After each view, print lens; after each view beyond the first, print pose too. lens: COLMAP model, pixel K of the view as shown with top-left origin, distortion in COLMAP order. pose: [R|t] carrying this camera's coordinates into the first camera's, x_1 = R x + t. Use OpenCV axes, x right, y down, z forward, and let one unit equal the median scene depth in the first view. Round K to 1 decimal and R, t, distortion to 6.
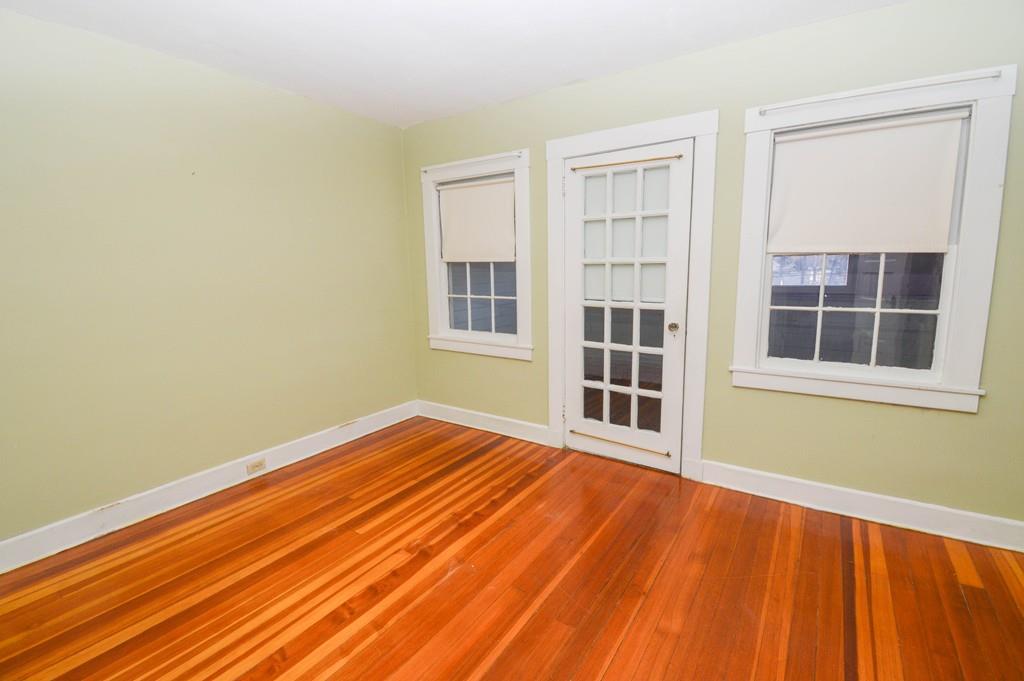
lens RADIAL K [[466.1, 0, 508.7], [0, 466.1, 341.6], [0, 0, 1]] dist [0.008205, -0.000909]
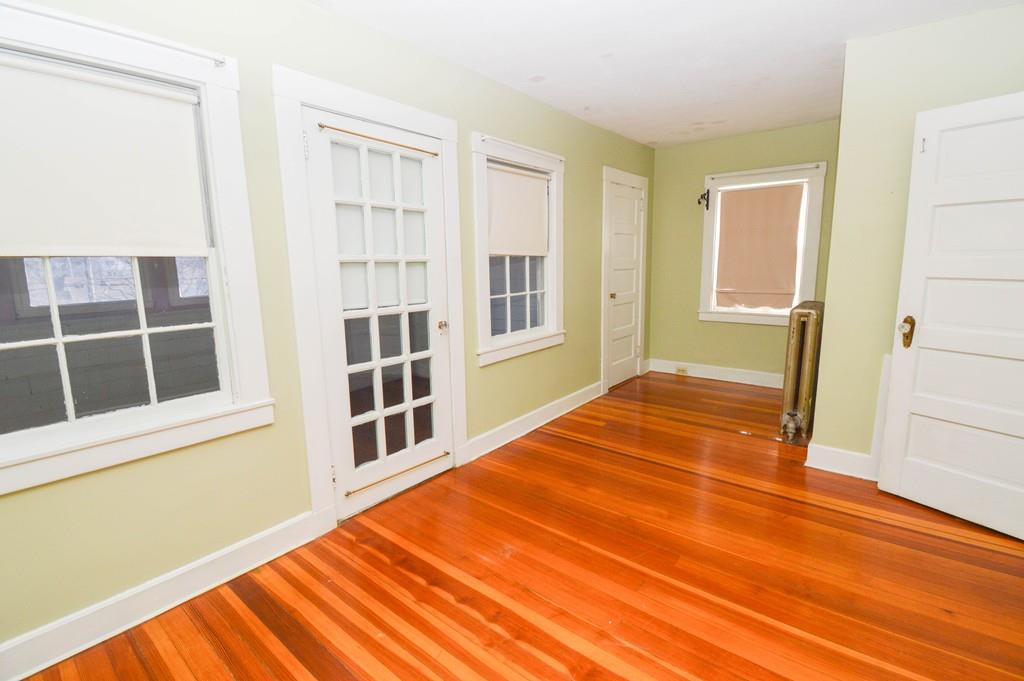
lens RADIAL K [[466.1, 0, 513.9], [0, 466.1, 339.1], [0, 0, 1]] dist [0.008205, -0.000909]
pose [[0.059400, -0.150241, 0.986863, -0.595846], [0.174743, 0.974909, 0.137903, -0.107983], [-0.982821, 0.164256, 0.084163, 0.731562]]
